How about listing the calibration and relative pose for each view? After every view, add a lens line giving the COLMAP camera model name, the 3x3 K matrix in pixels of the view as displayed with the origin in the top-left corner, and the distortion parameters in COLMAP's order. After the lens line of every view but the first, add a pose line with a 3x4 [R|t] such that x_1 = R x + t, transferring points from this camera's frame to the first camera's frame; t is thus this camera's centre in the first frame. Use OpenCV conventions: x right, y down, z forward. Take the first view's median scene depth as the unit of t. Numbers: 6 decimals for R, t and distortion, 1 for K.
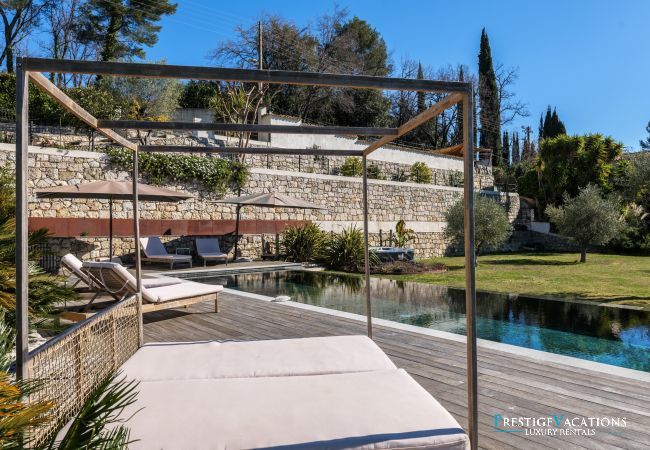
lens RADIAL K [[460.2, 0, 329.7], [0, 460.2, 230.7], [0, 0, 1]] dist [-0.005563, -0.000657]
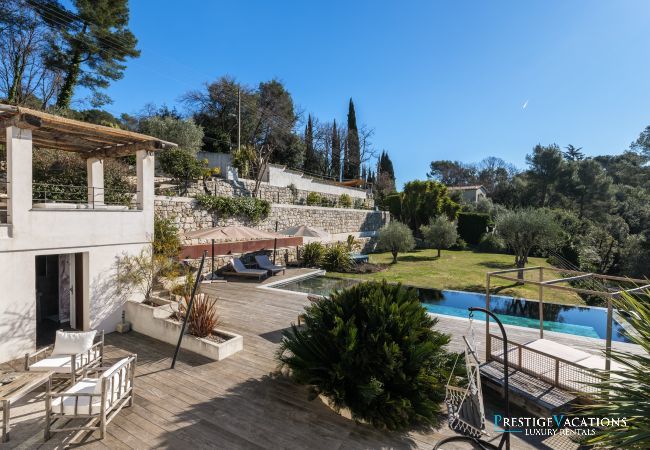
lens RADIAL K [[319.7, 0, 330.7], [0, 319.7, 229.5], [0, 0, 1]] dist [0.002577, -0.000114]
pose [[0.944246, 0.006392, 0.329179, -0.151579], [-0.015705, 0.999548, 0.025638, -0.037825], [-0.328867, -0.029378, 0.943919, -0.024339]]
